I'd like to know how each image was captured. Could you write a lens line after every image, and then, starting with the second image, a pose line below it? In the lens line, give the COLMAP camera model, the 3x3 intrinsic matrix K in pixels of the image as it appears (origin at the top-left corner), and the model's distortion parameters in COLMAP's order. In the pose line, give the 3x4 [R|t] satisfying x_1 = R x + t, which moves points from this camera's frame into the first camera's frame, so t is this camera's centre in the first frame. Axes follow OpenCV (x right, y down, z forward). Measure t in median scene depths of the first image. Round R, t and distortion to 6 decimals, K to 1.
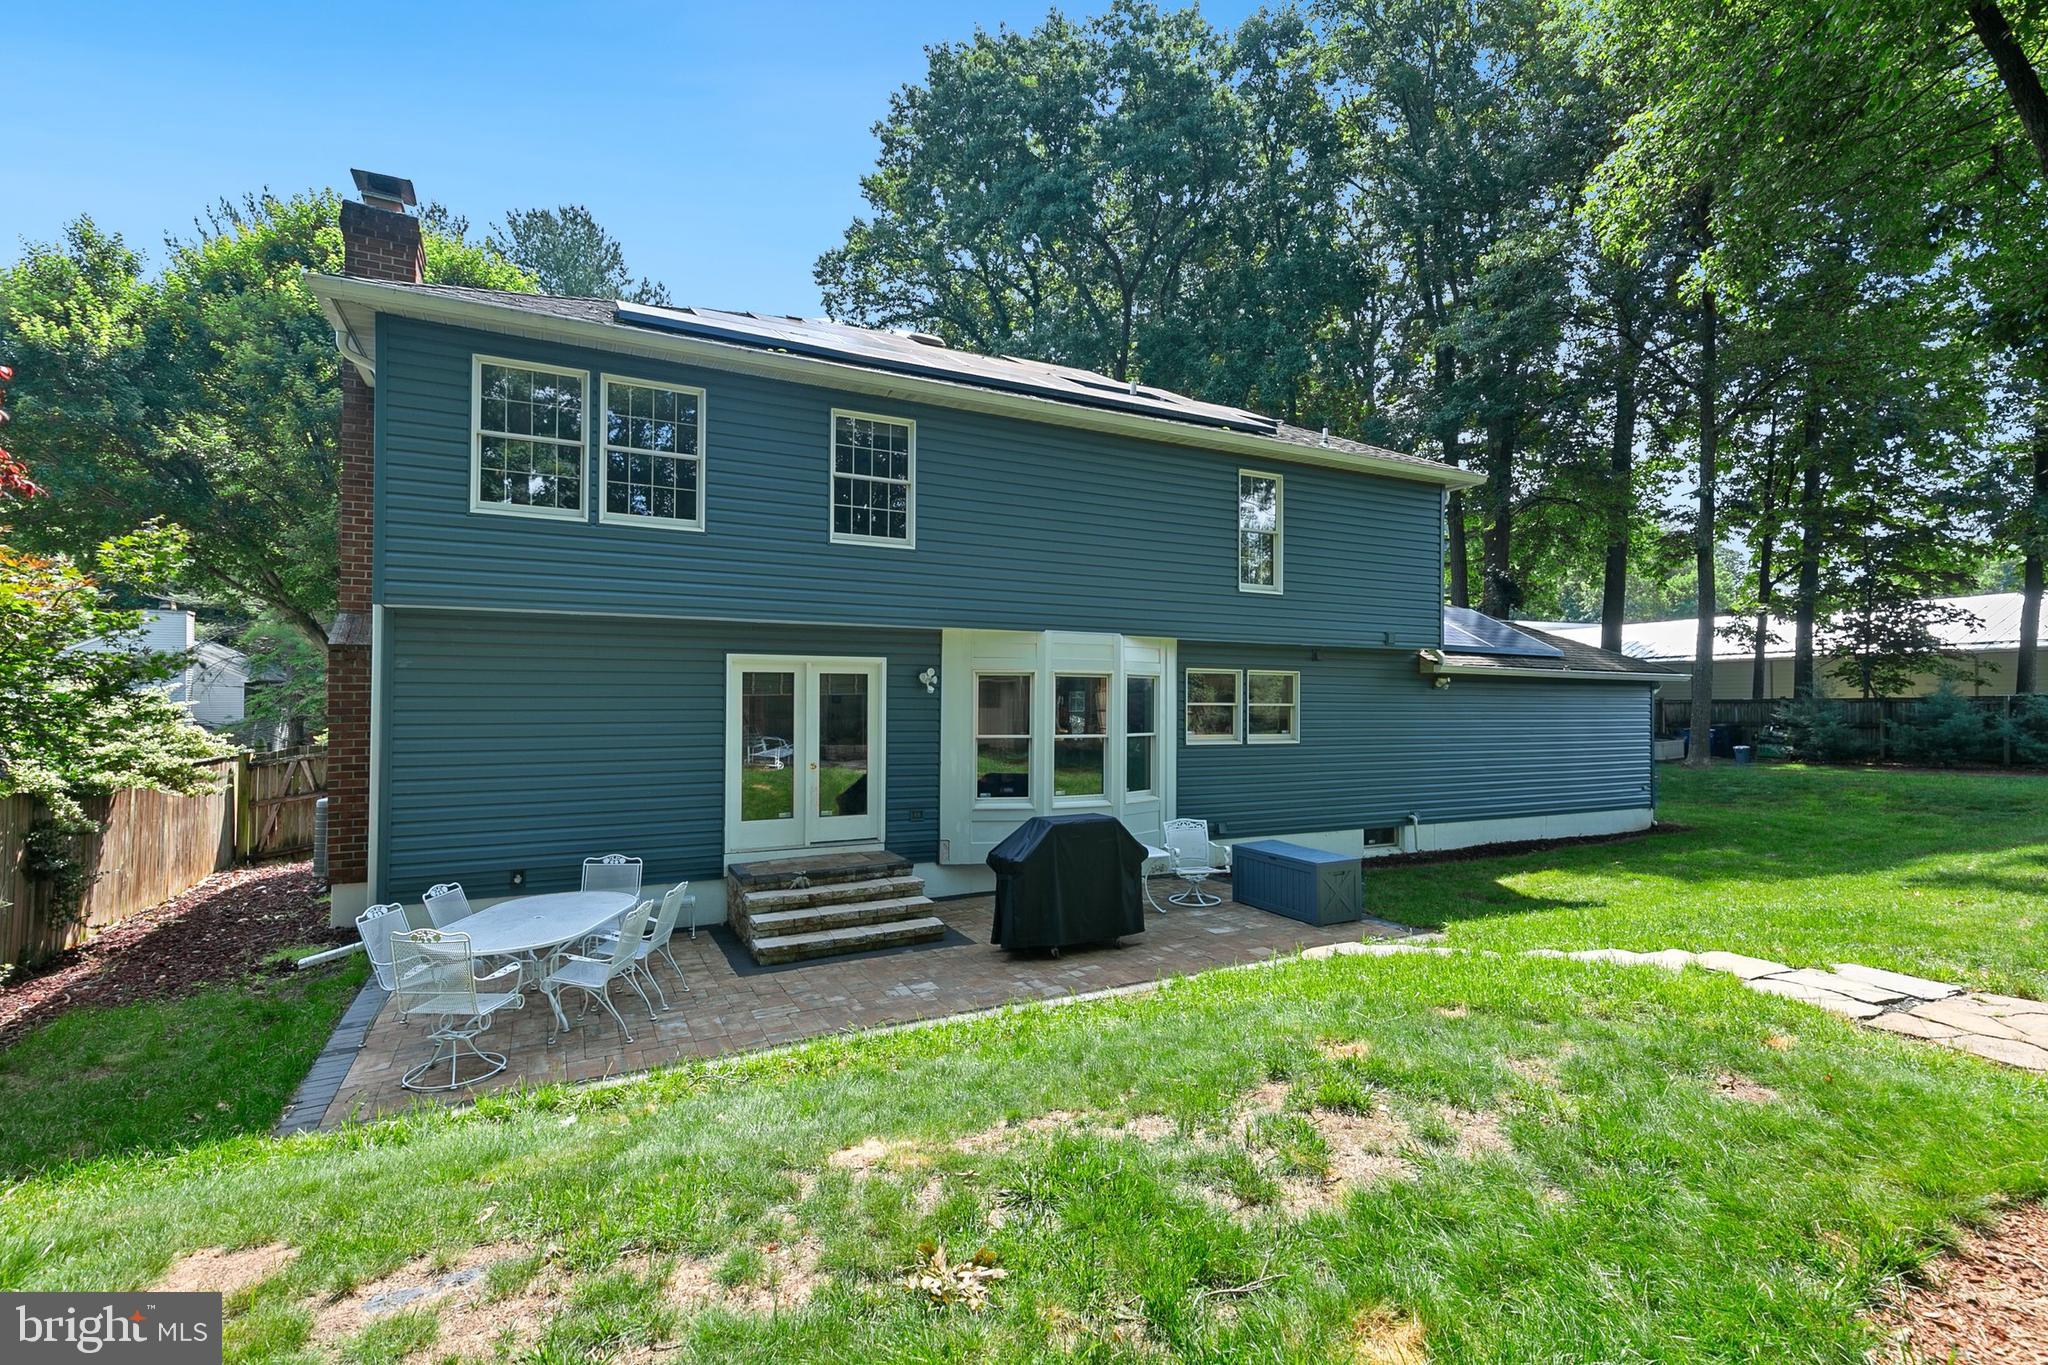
lens RADIAL K [[917.7, 0, 1020.9], [0, 917.7, 681.3], [0, 0, 1]] dist [0.012716, -0.002474]
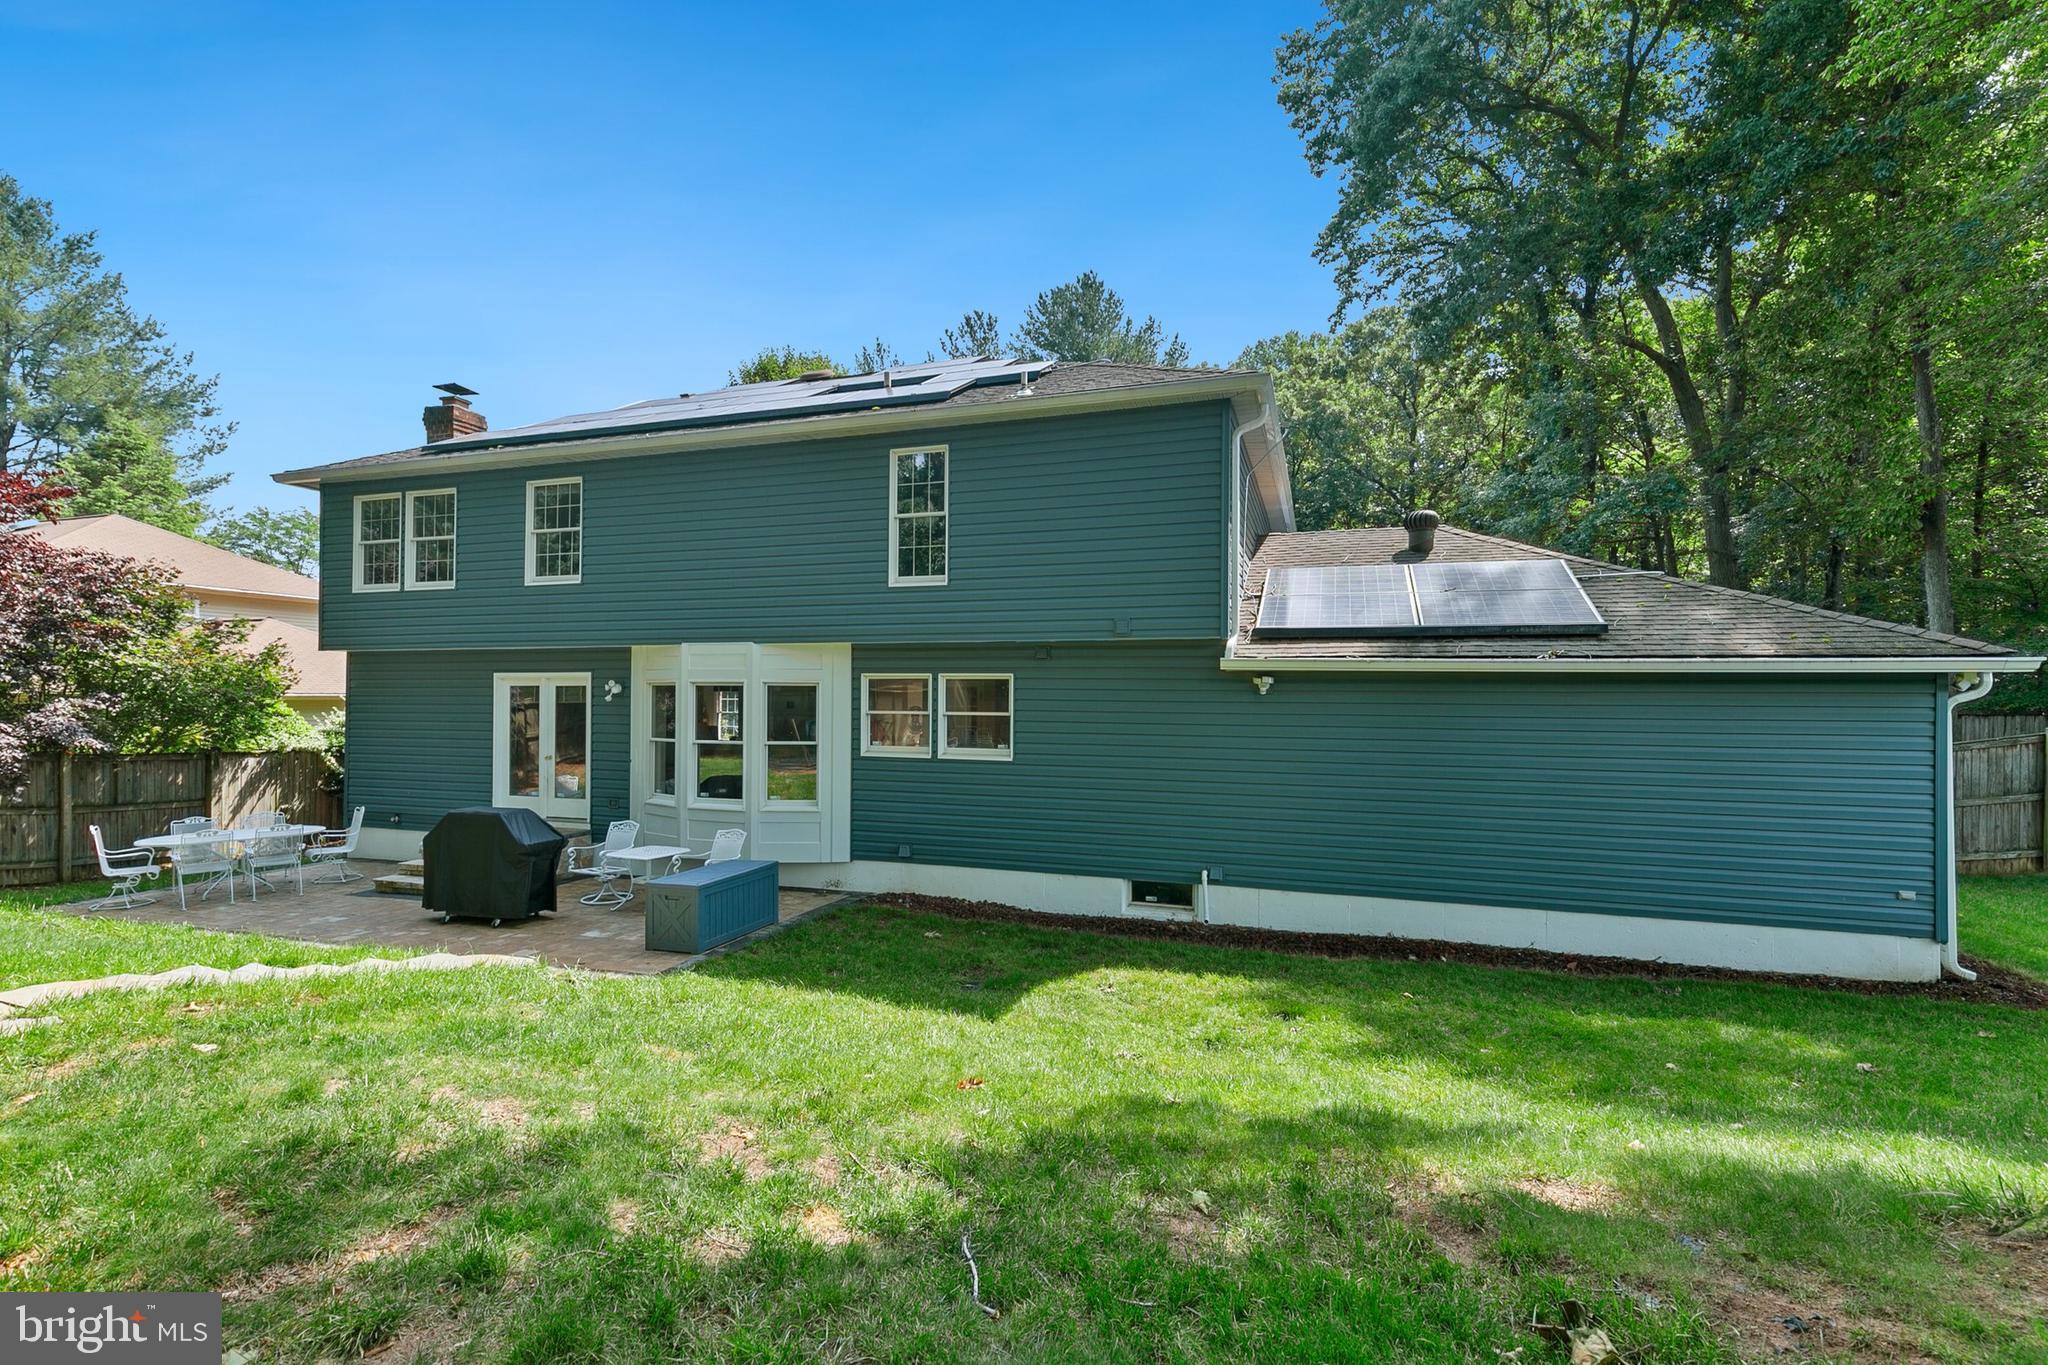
lens RADIAL K [[917.7, 0, 1022.1], [0, 917.7, 676.1], [0, 0, 1]] dist [0.012716, -0.002474]
pose [[0.704839, -0.016206, -0.709182, 1.072205], [0.013963, 0.999862, -0.008971, -0.001354], [0.709230, -0.003579, 0.704969, 0.514124]]
